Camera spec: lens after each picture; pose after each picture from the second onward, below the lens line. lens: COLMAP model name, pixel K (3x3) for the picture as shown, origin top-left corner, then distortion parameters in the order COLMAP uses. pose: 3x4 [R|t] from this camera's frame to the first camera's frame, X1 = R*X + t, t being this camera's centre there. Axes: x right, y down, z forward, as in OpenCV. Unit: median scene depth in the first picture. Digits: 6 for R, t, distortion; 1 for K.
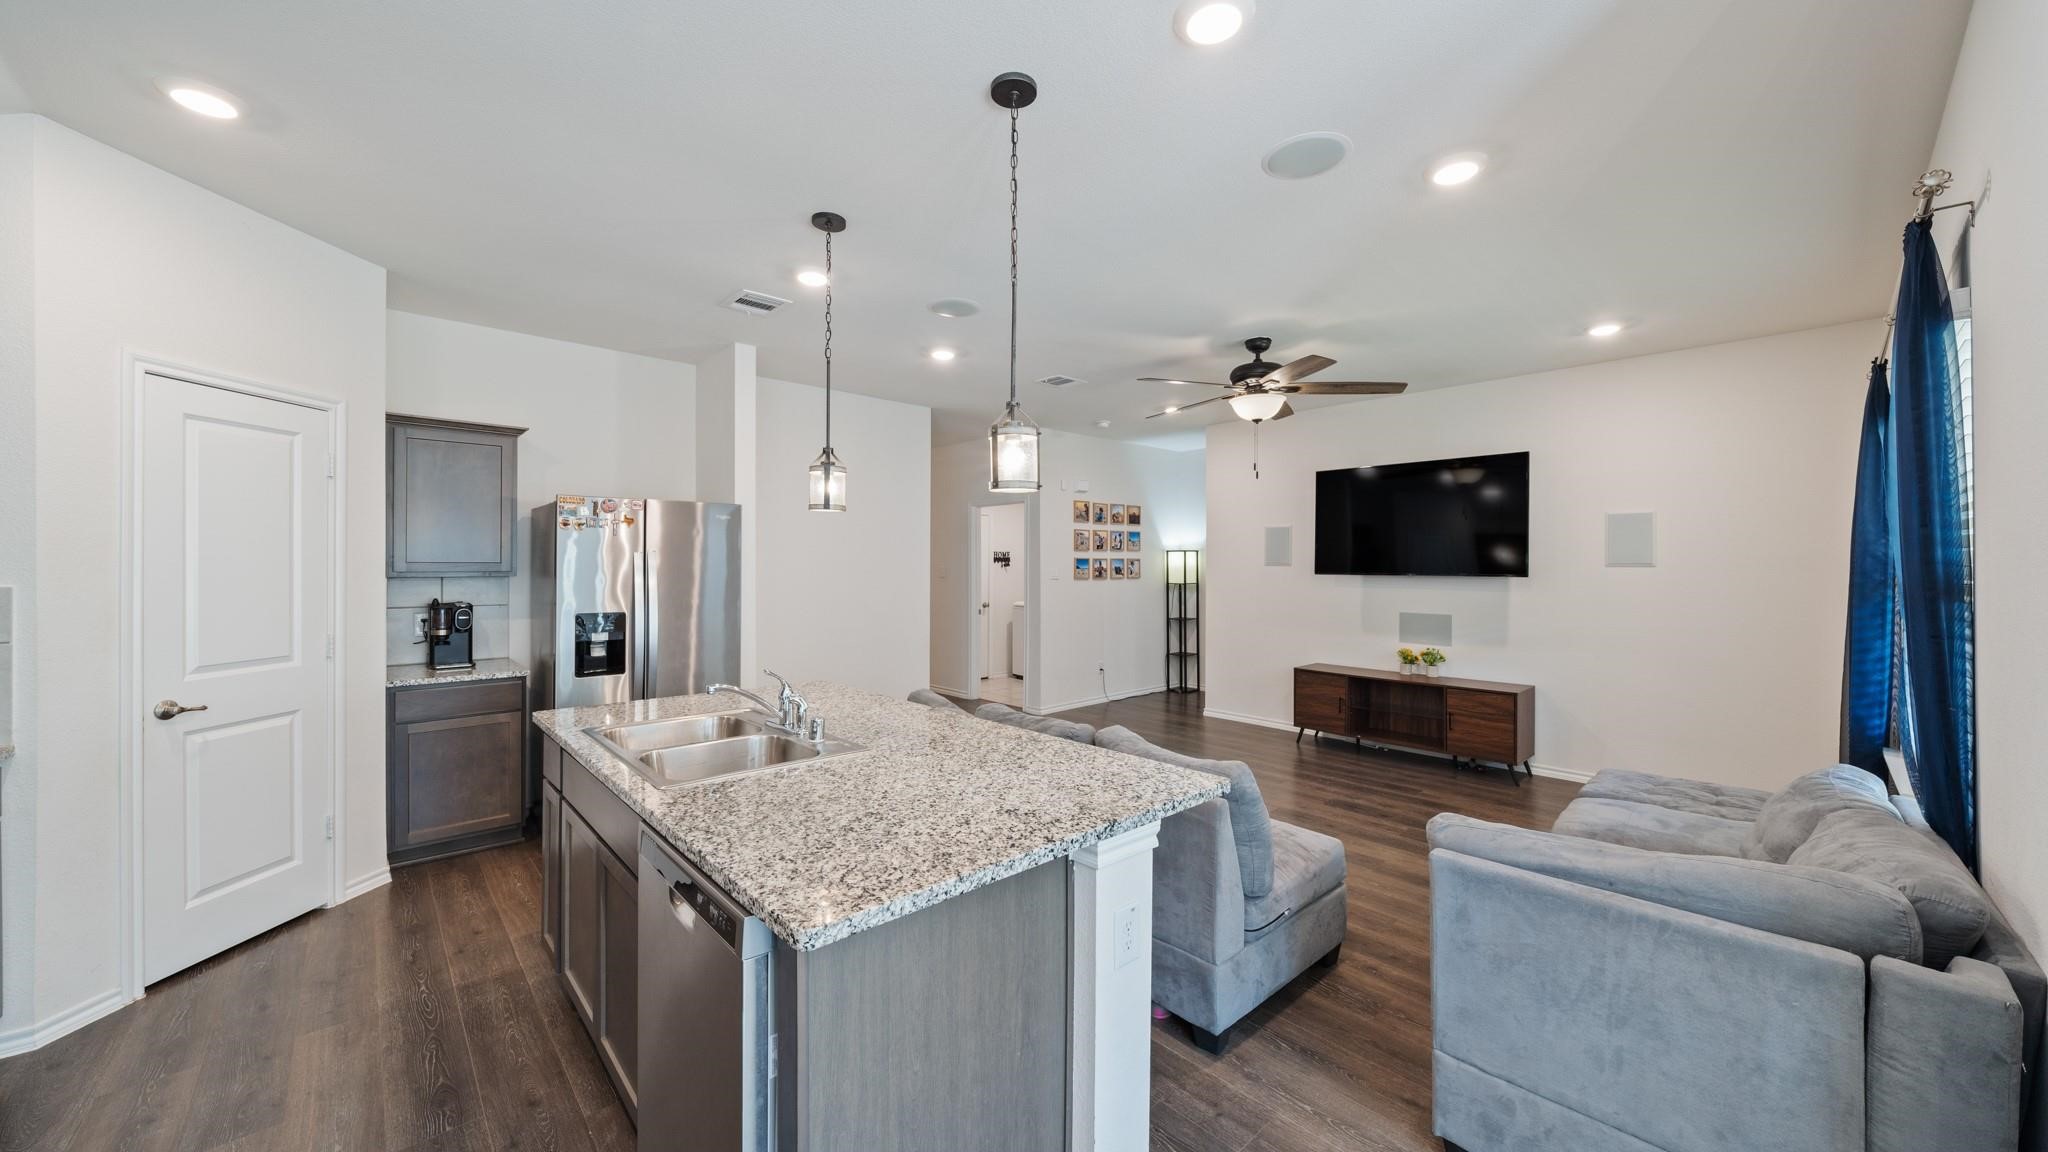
lens RADIAL K [[730.8, 0, 1022.4], [0, 730.8, 566.4], [0, 0, 1]] dist [-0.004461, -0.000204]
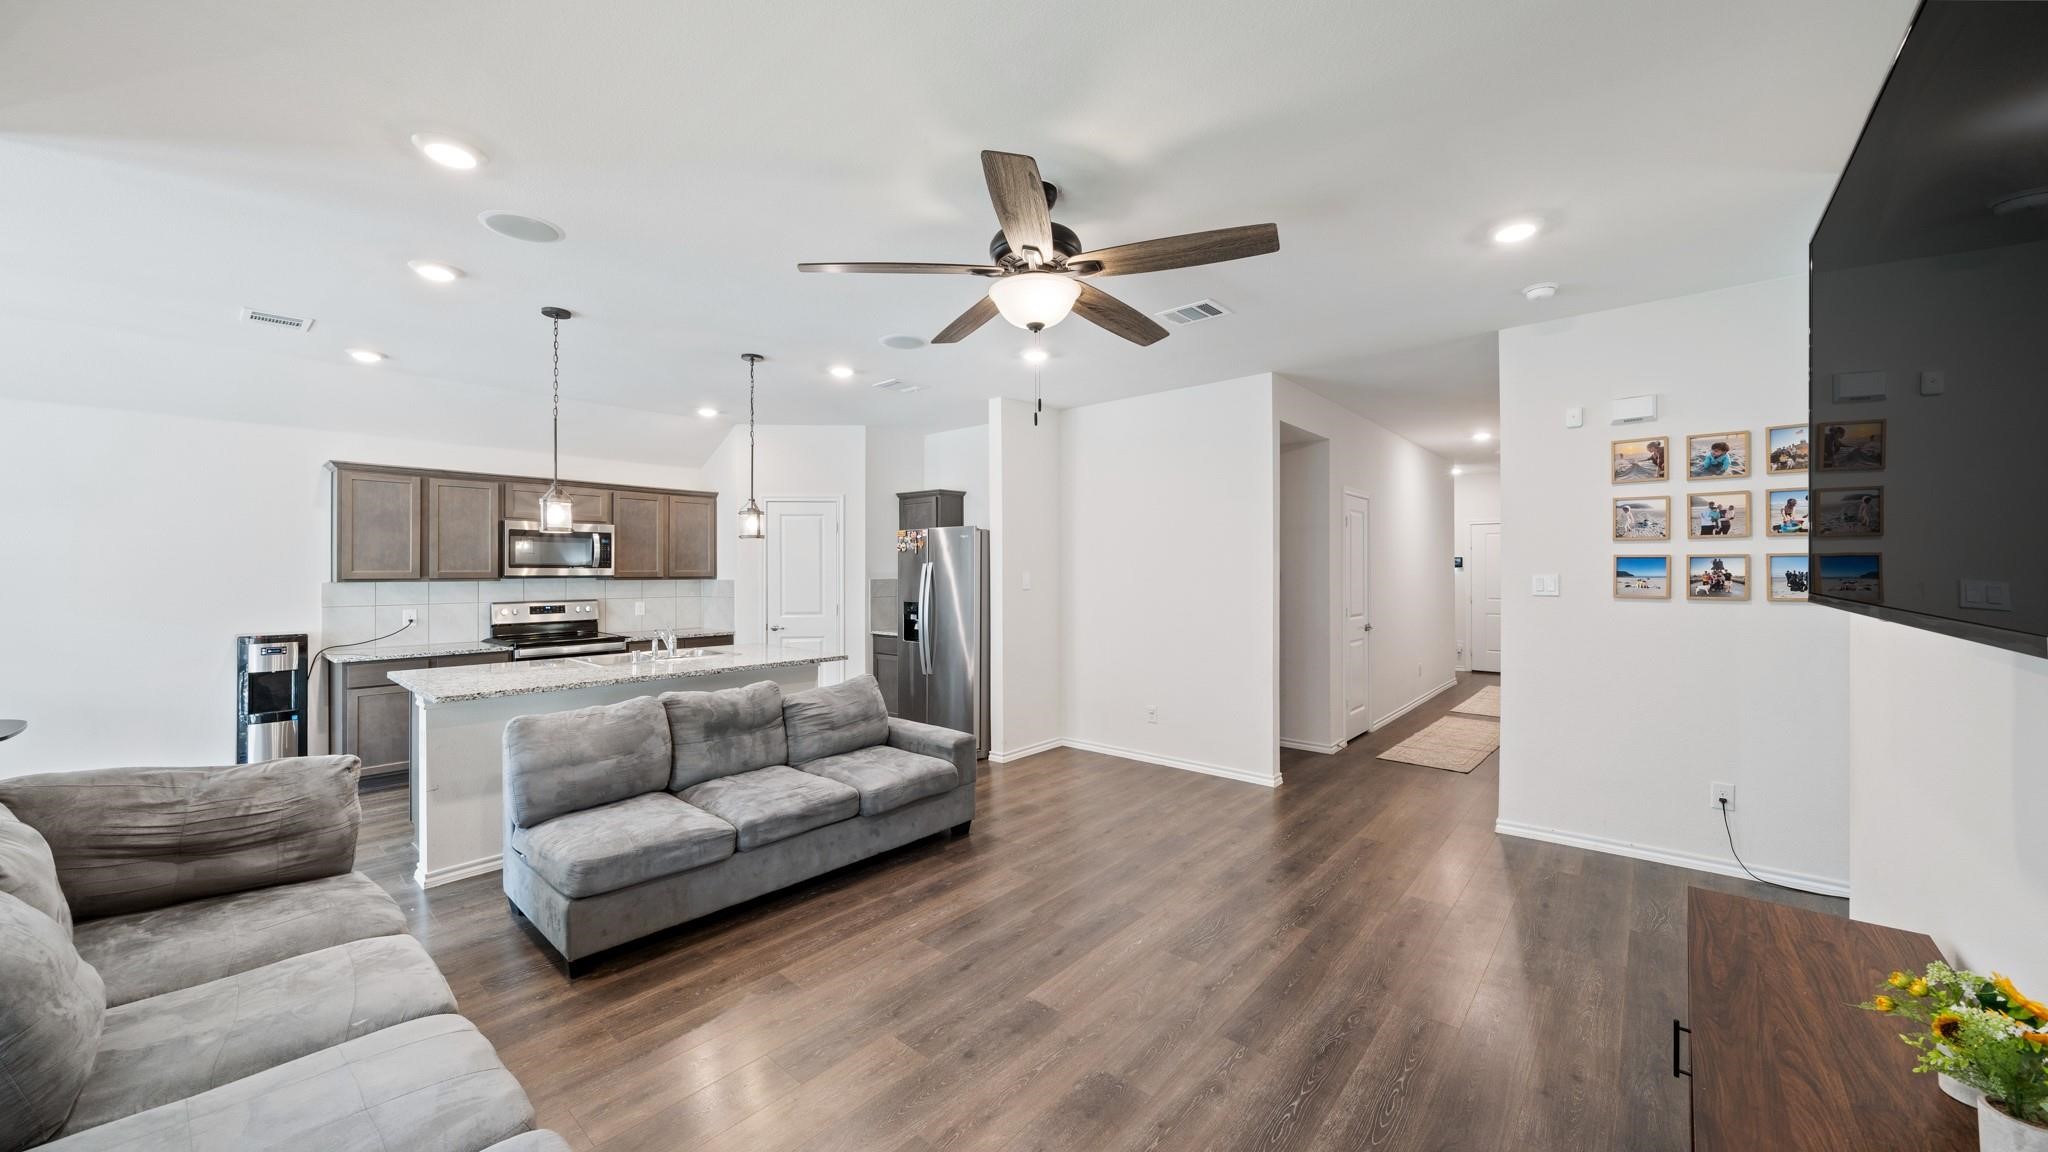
lens RADIAL K [[734.9, 0, 1016.4], [0, 734.9, 569.9], [0, 0, 1]] dist [-0.002475, -0.000045]
pose [[0.104361, -0.003411, -0.994534, 1.057336], [0.001084, 0.999994, -0.003316, -0.000829], [0.994539, -0.000732, 0.104364, 1.068228]]
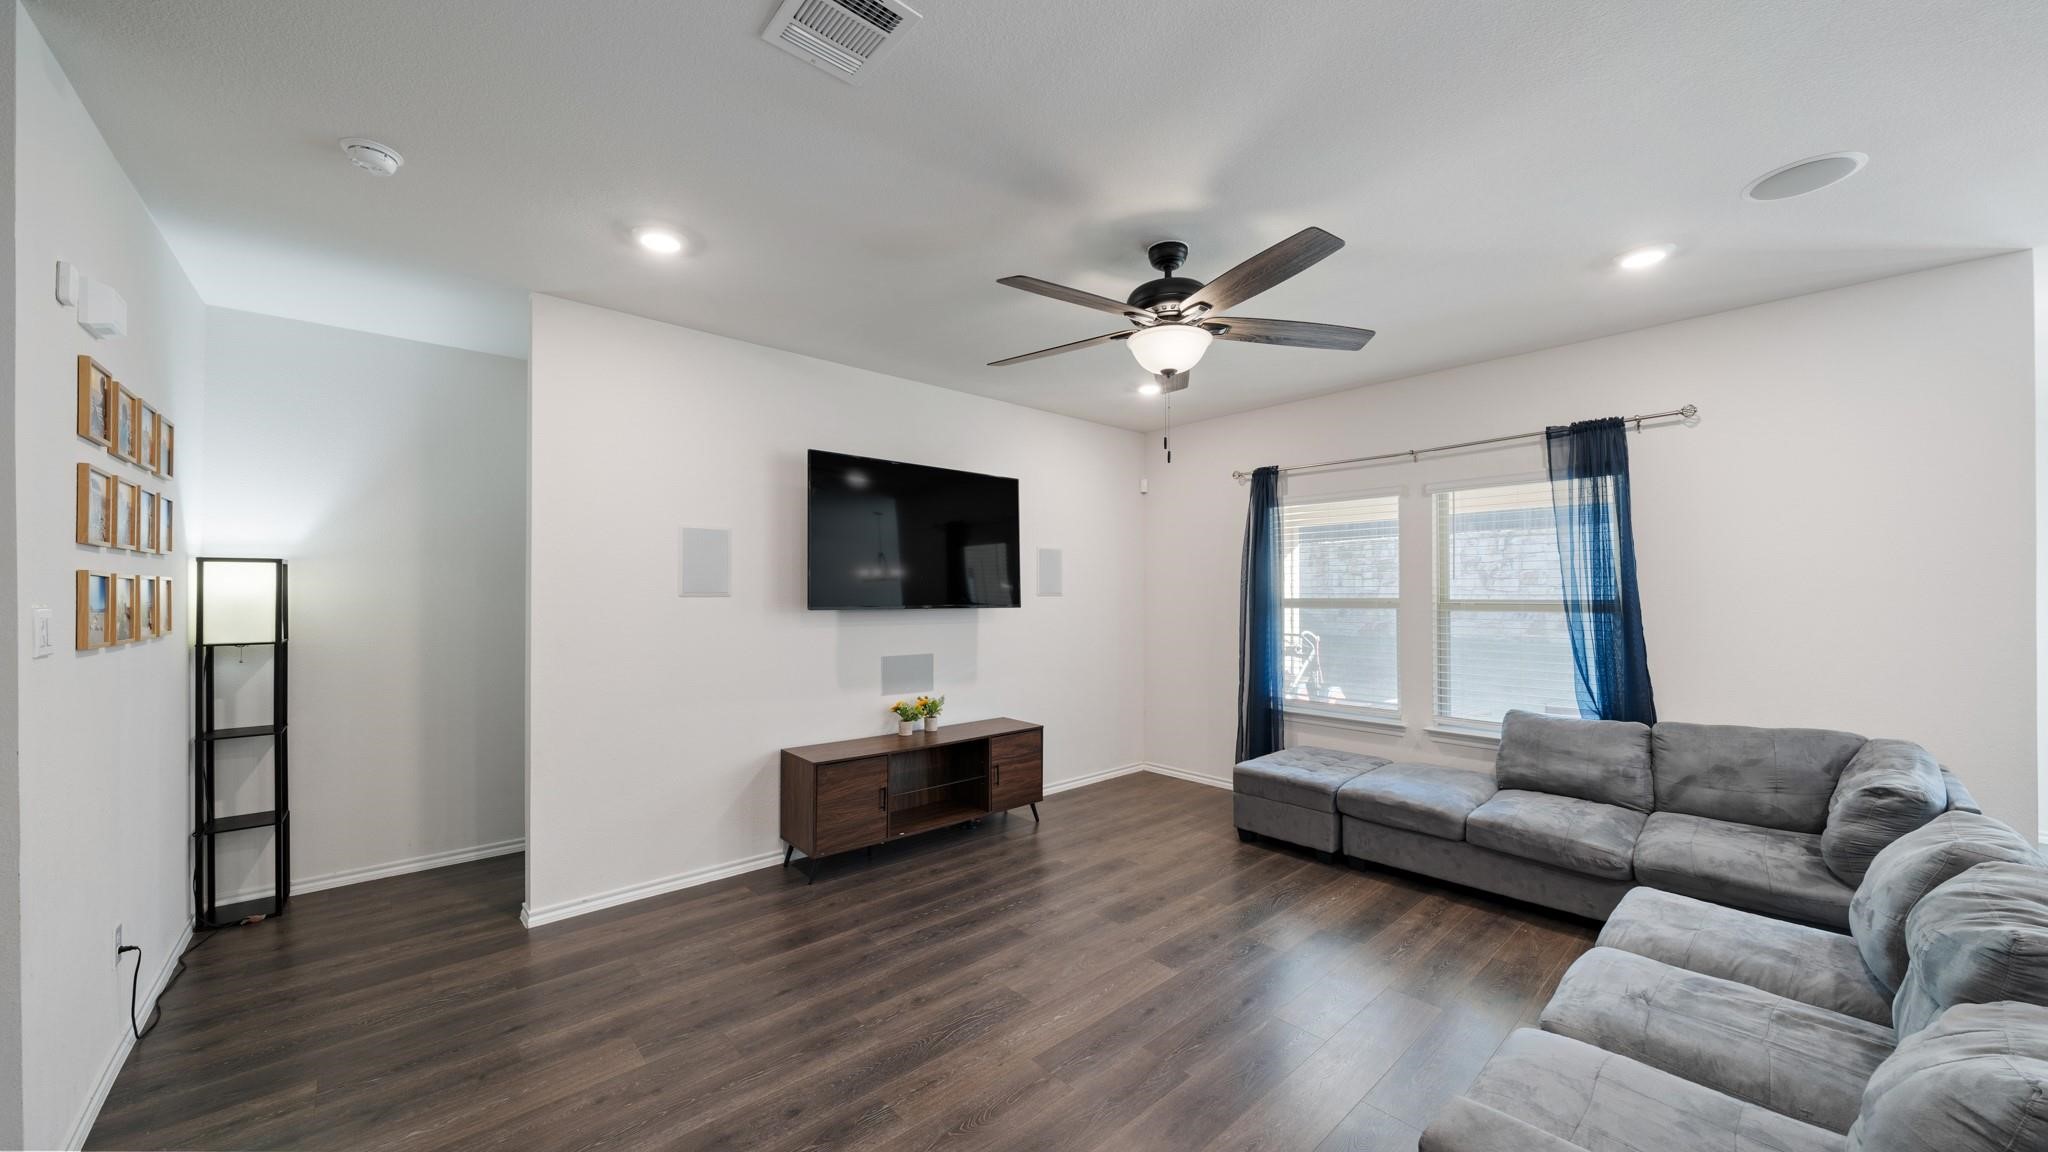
lens RADIAL K [[724.0, 0, 1029.3], [0, 724.0, 593.2], [0, 0, 1]] dist [-0.000732, -0.000040]
pose [[0.005862, -0.001955, 0.999981, -0.370922], [0.003362, 0.999992, 0.001935, -0.006910], [-0.999977, 0.003351, 0.005868, 1.298313]]
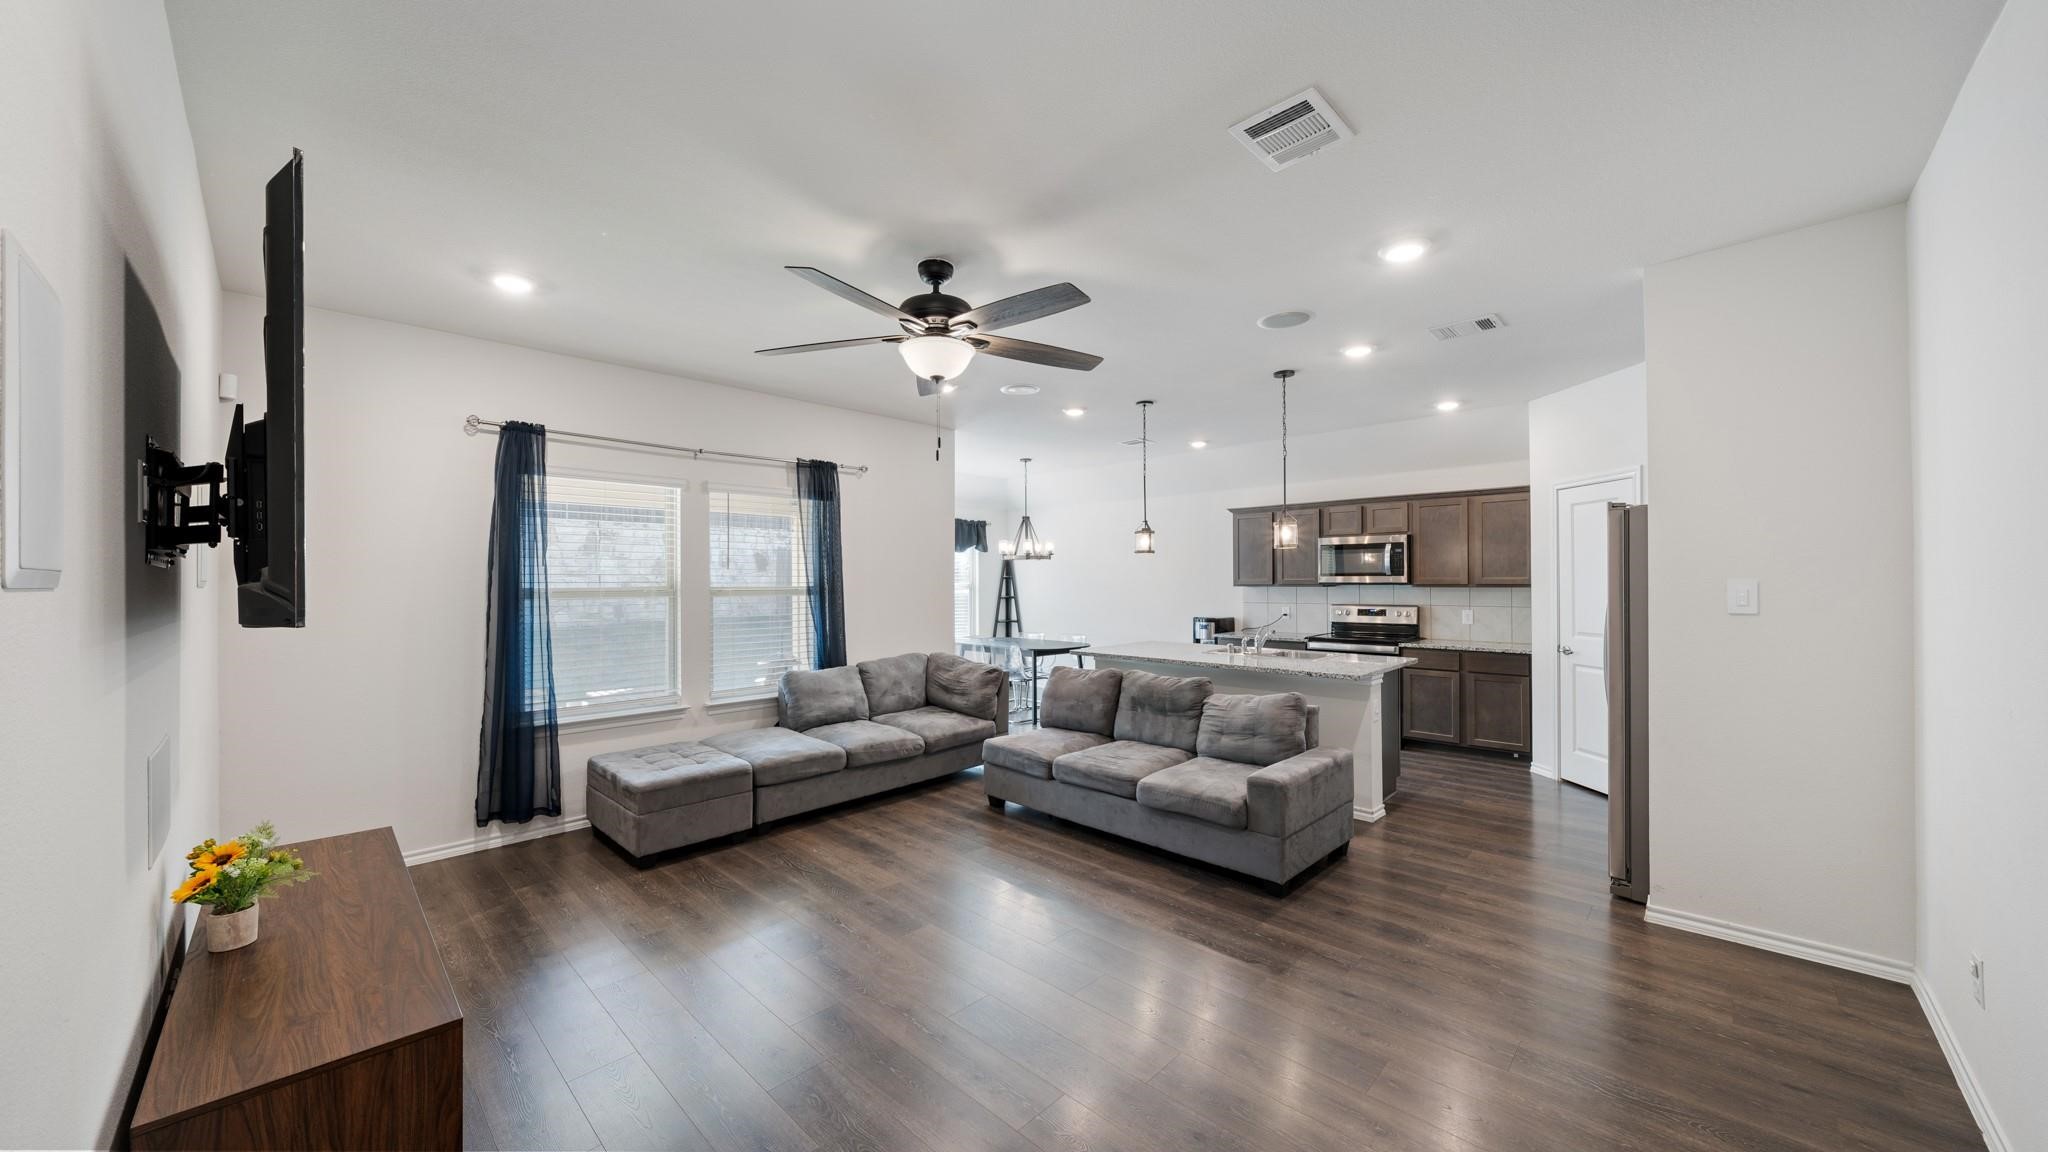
lens RADIAL K [[722.5, 0, 1016.3], [0, 722.5, 581.4], [0, 0, 1]] dist [-0.000810, -0.000077]
pose [[-0.998637, 0.002896, -0.052121, 0.326207], [0.002814, 0.999995, 0.001635, -0.003337], [0.052125, 0.001486, -0.998639, 1.979900]]
